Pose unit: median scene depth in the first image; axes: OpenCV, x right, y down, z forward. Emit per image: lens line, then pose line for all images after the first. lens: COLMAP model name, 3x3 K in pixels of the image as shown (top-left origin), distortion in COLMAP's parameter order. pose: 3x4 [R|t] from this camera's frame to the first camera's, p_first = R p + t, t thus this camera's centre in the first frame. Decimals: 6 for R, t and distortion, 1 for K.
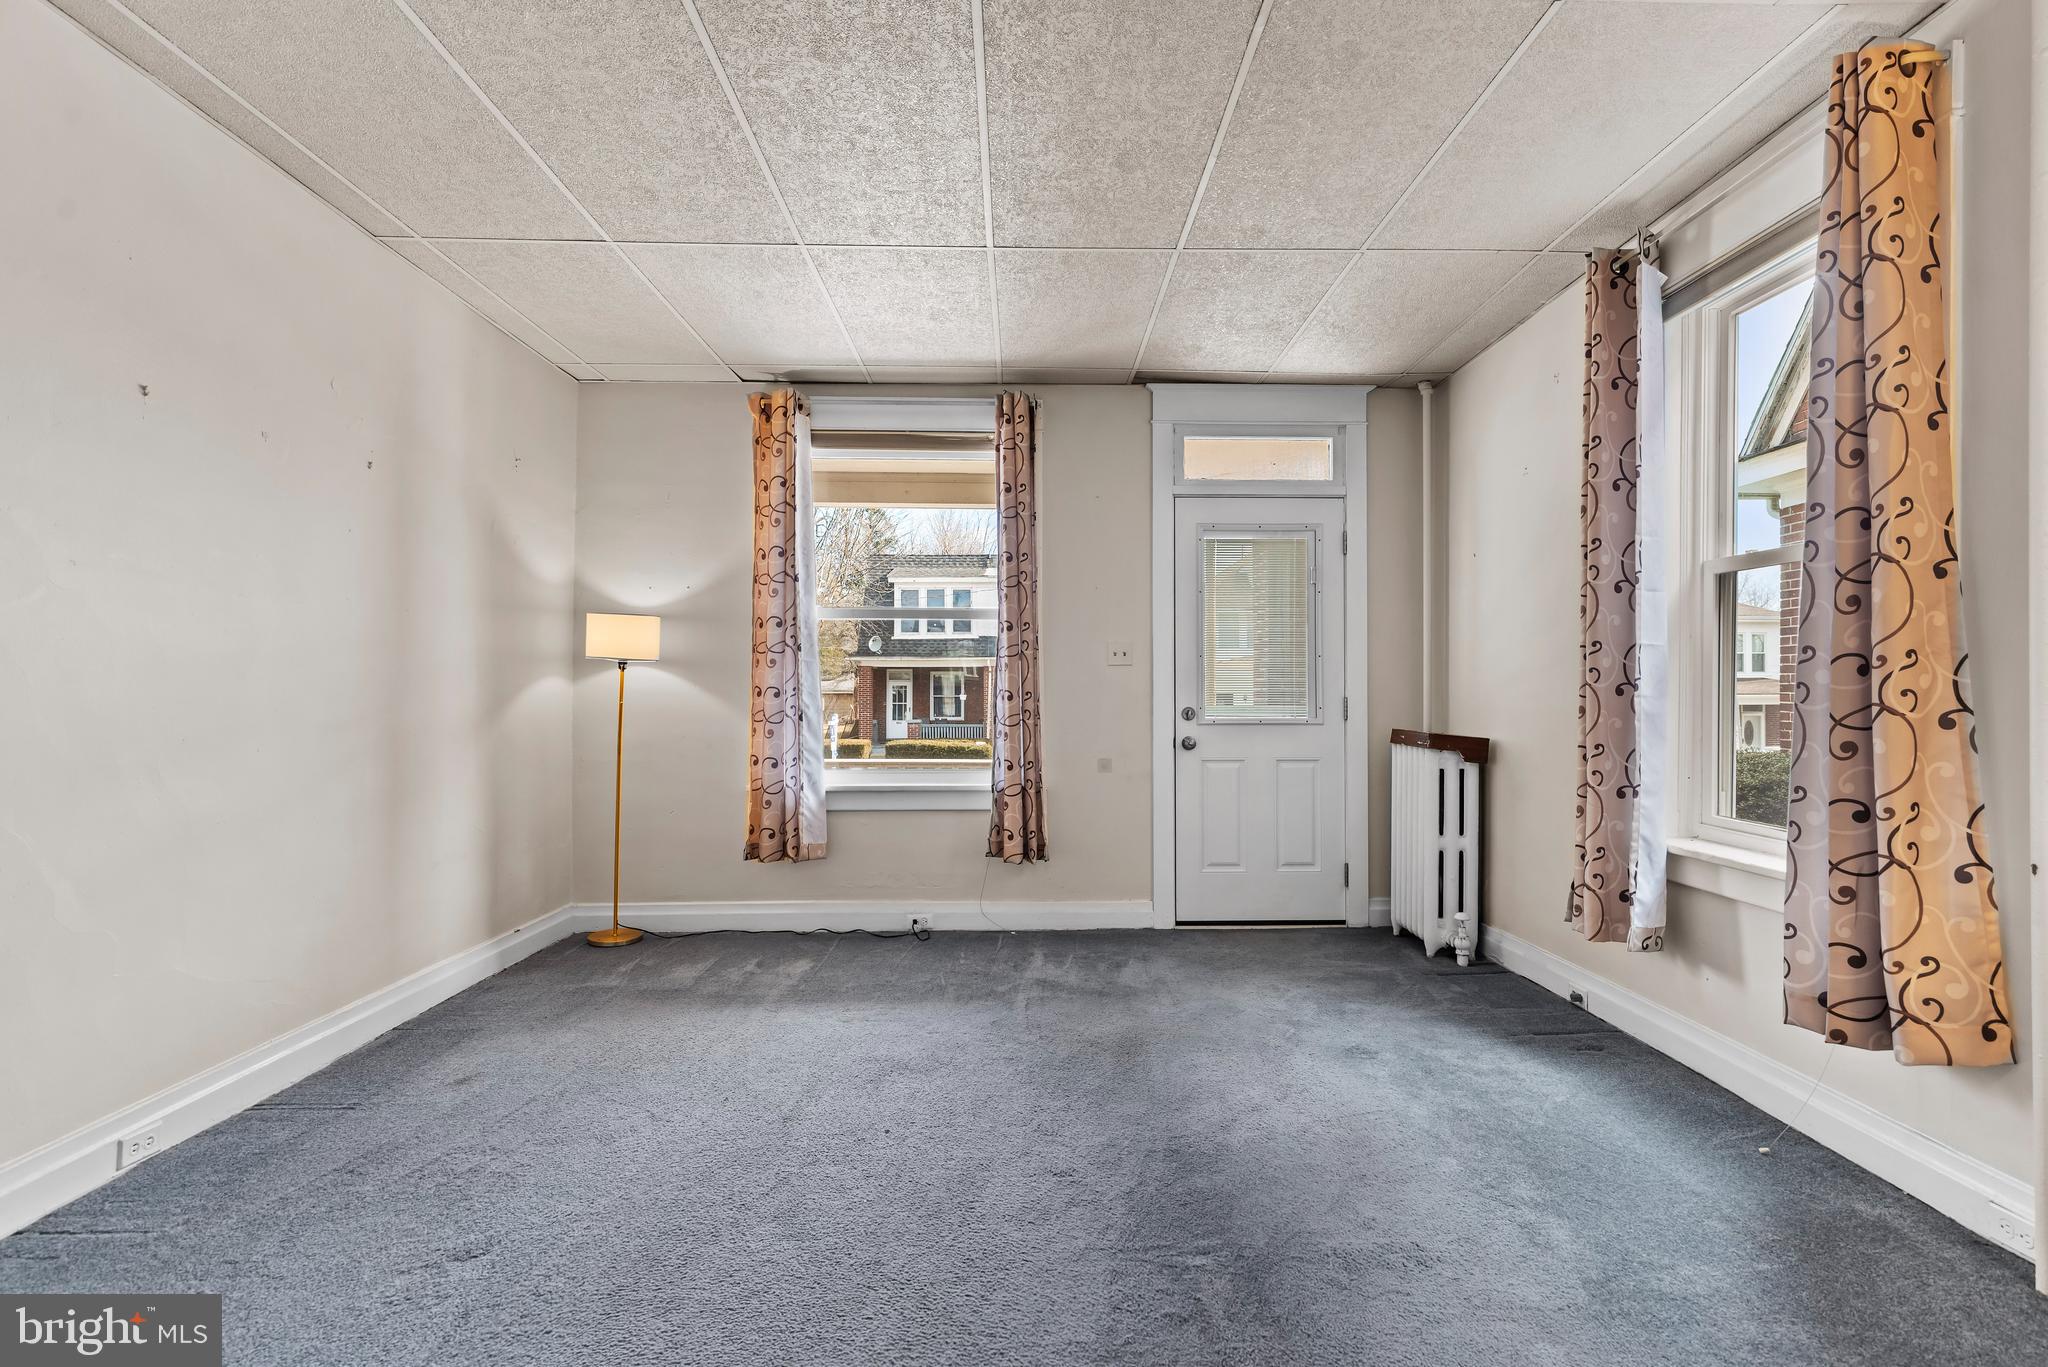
lens RADIAL K [[1017.7, 0, 1042.9], [0, 1017.7, 689.2], [0, 0, 1]] dist [0.000200, 0.001043]
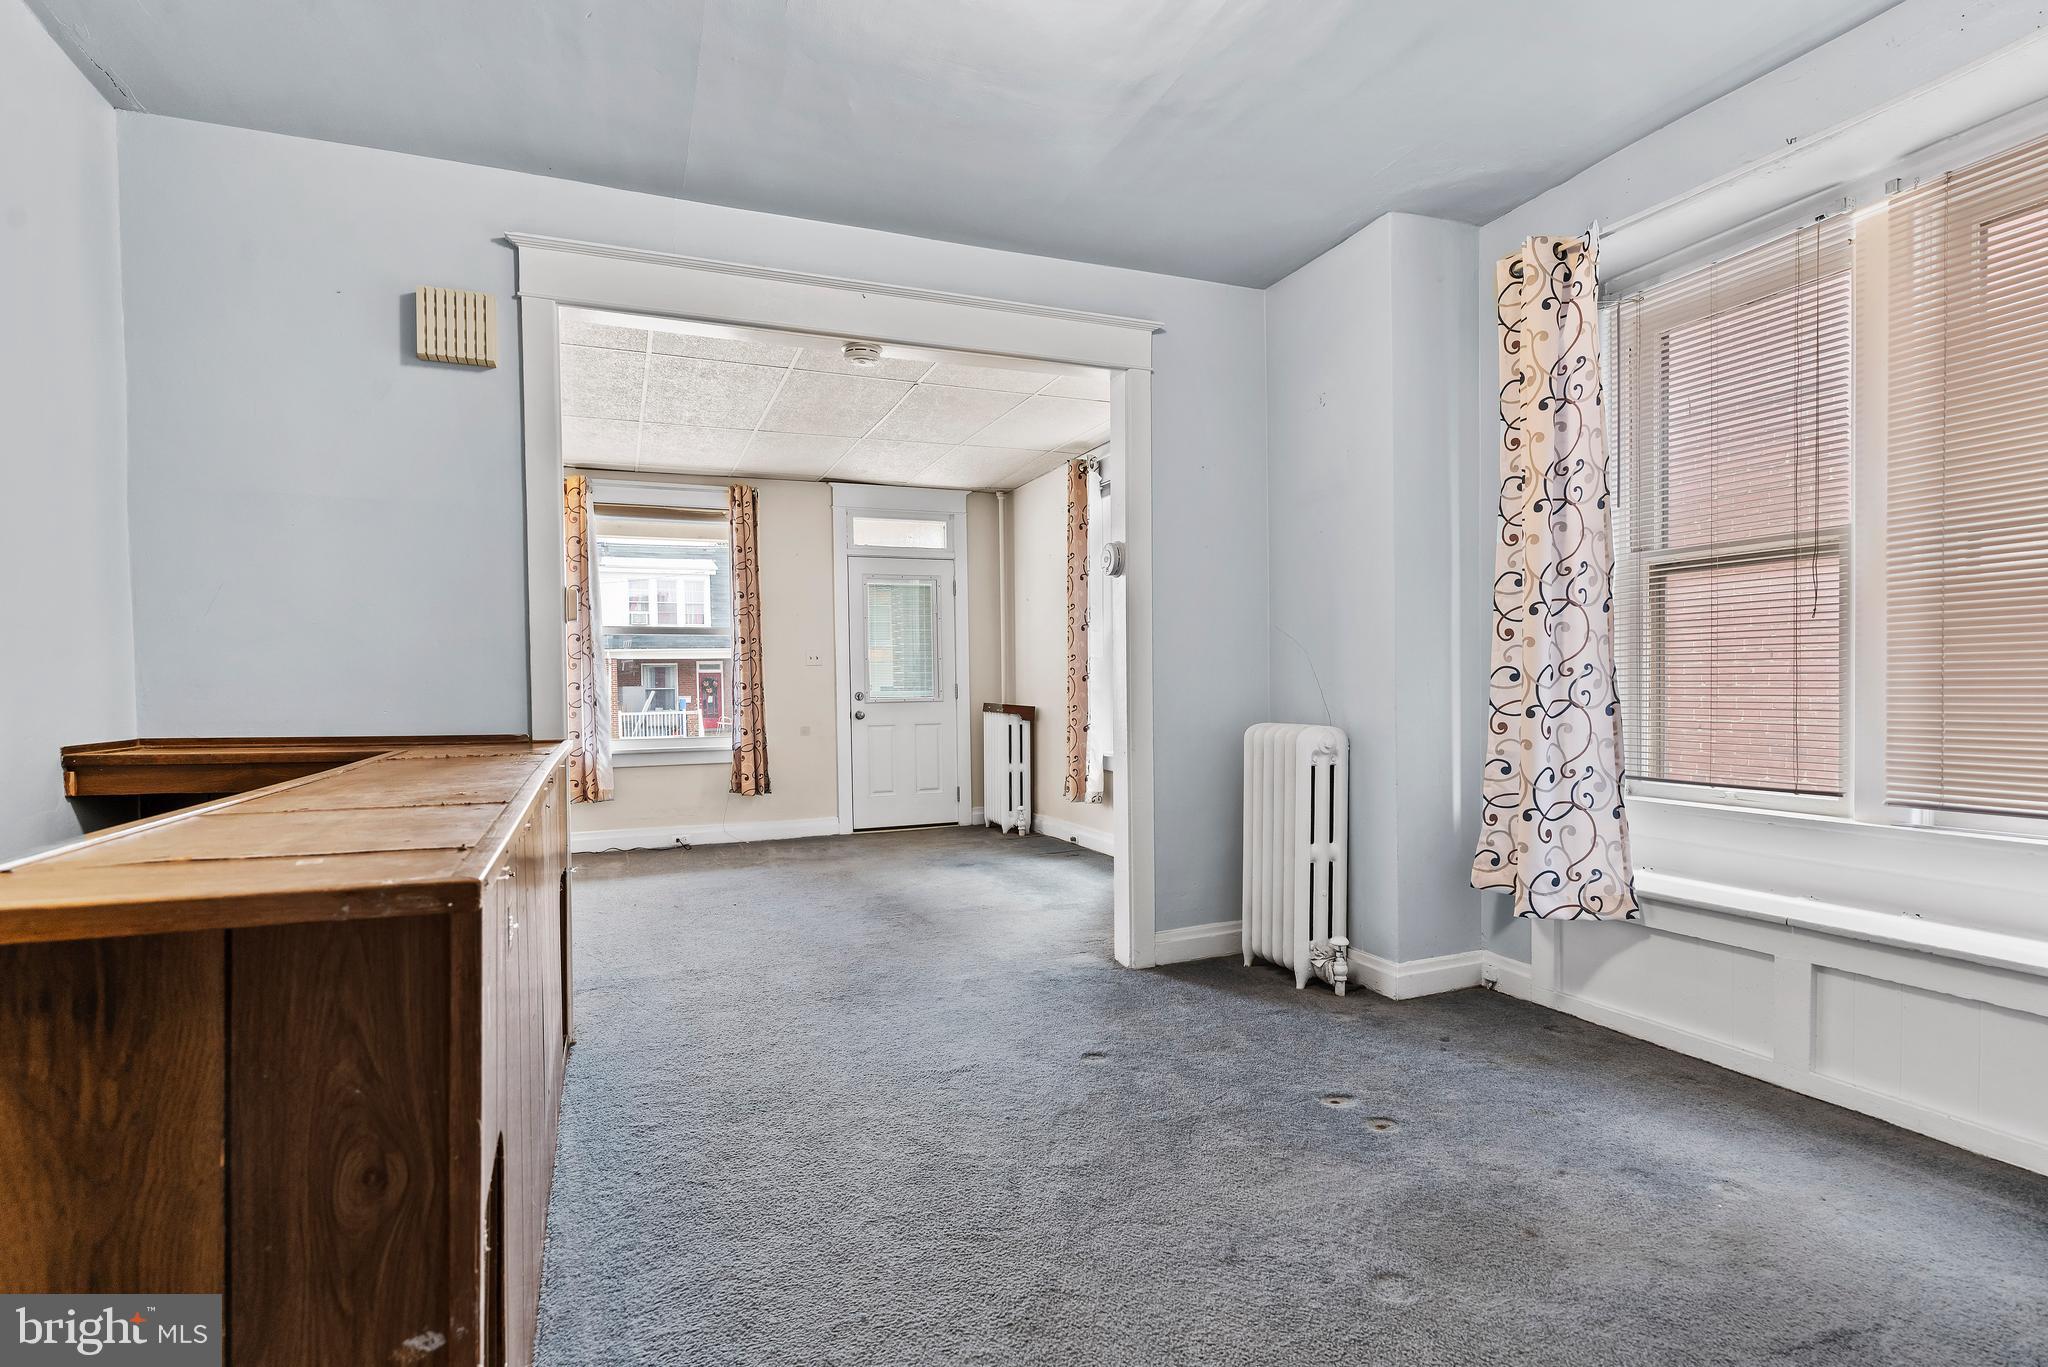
lens RADIAL K [[1017.7, 0, 1032.9], [0, 1017.7, 705.1], [0, 0, 1]] dist [0.000200, 0.001043]
pose [[0.936804, -0.022531, 0.349129, -0.160043], [0.012288, 0.999427, 0.031525, -0.008217], [-0.349639, -0.025243, 0.936544, -0.580339]]
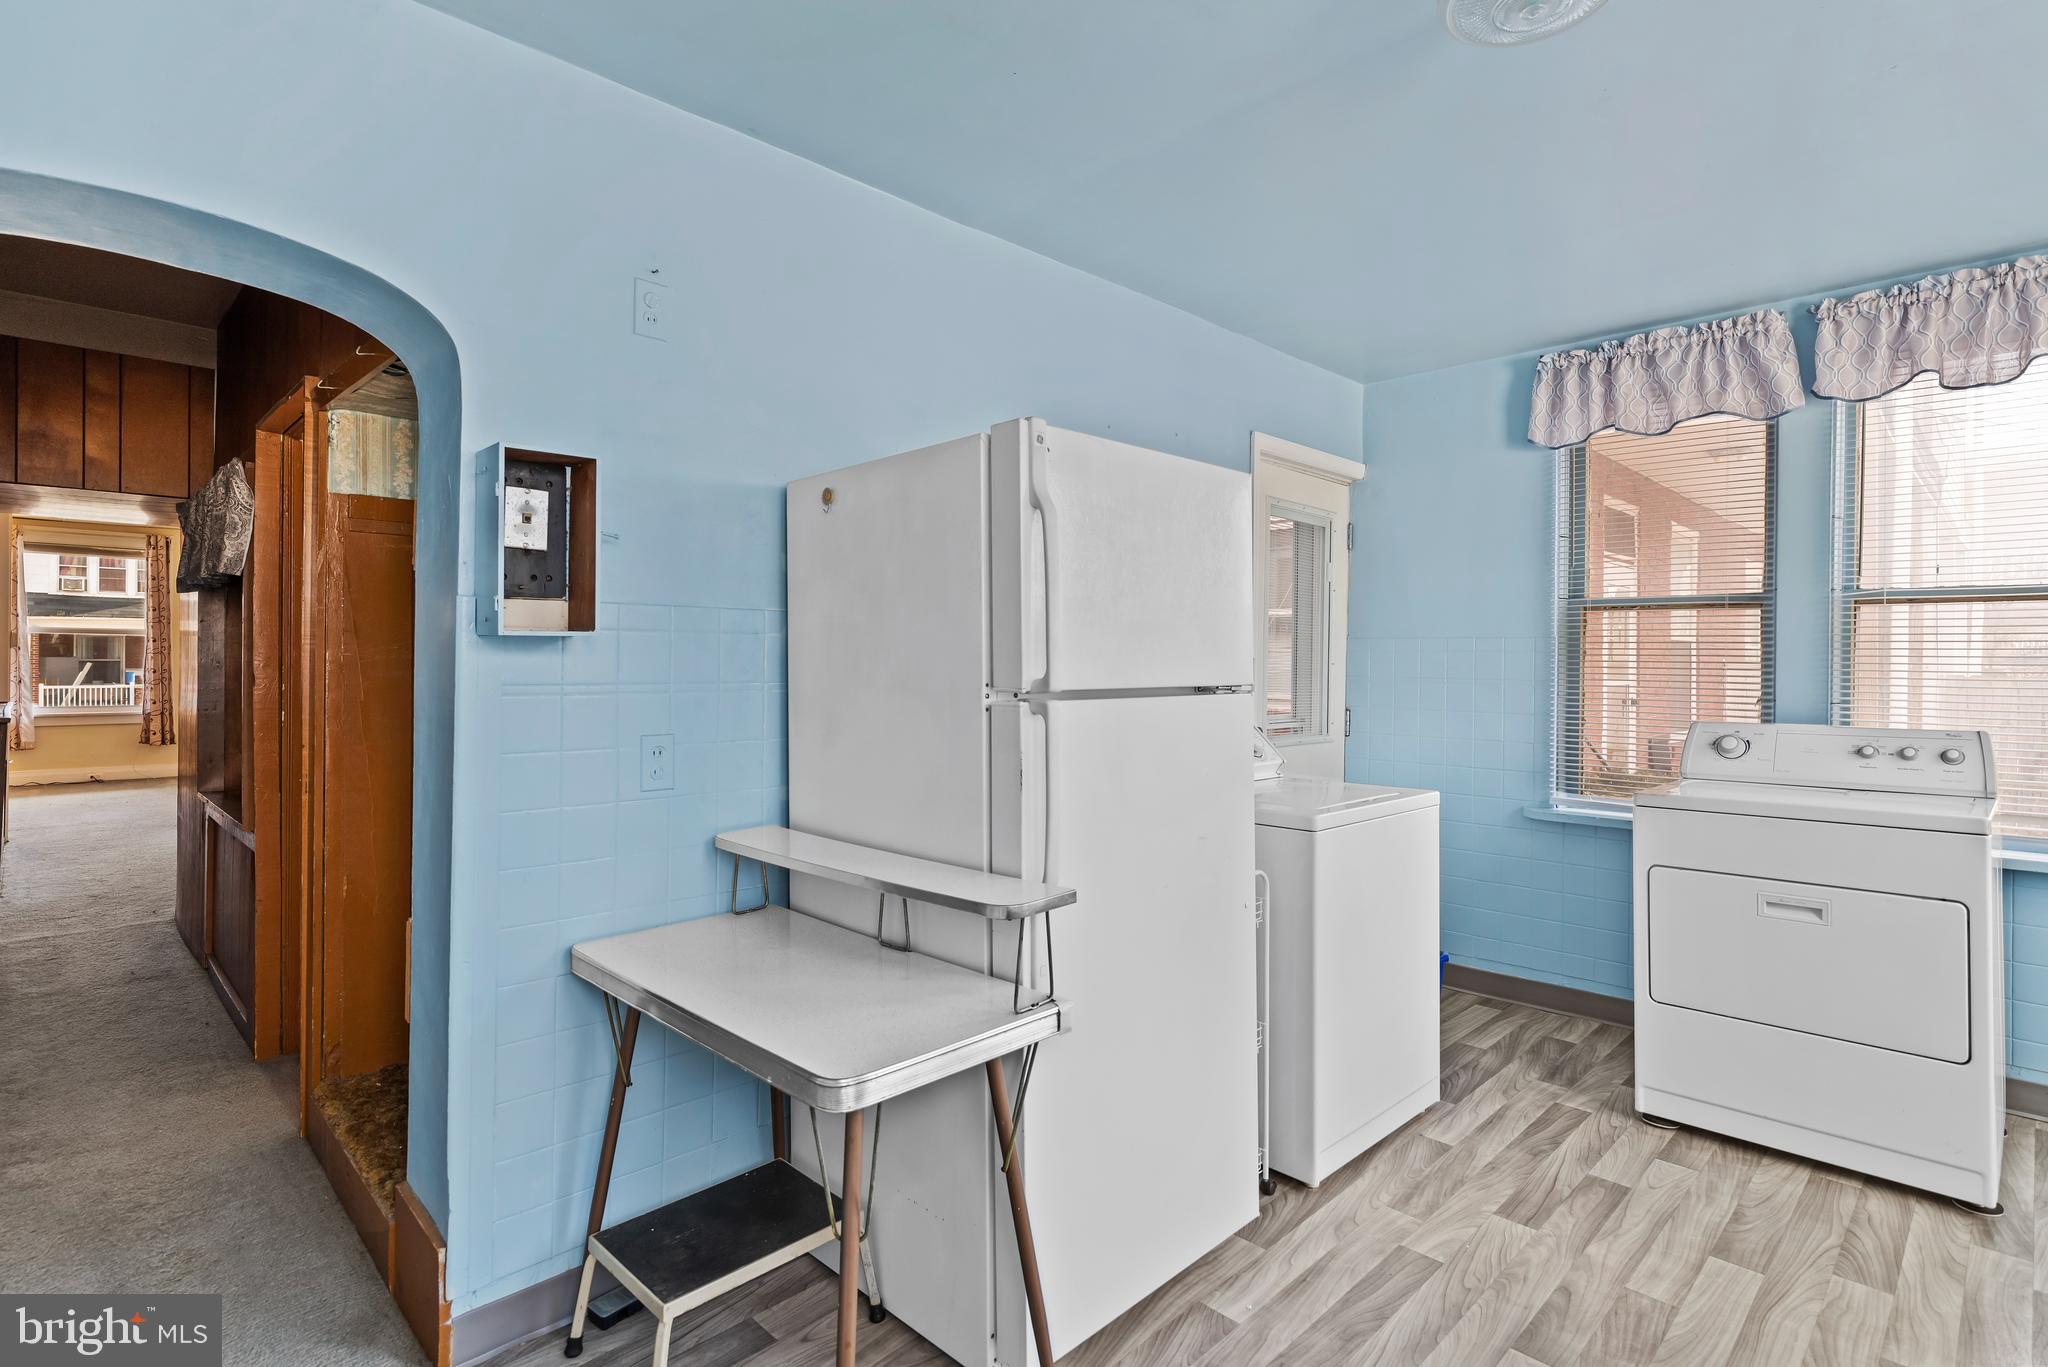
lens RADIAL K [[1017.7, 0, 1062.3], [0, 1017.7, 659.6], [0, 0, 1]] dist [0.000200, 0.001043]
pose [[0.726470, 0.004444, 0.687184, -0.120850], [-0.012860, 0.999892, 0.007129, -0.060183], [-0.687078, -0.014016, 0.726449, -1.997749]]
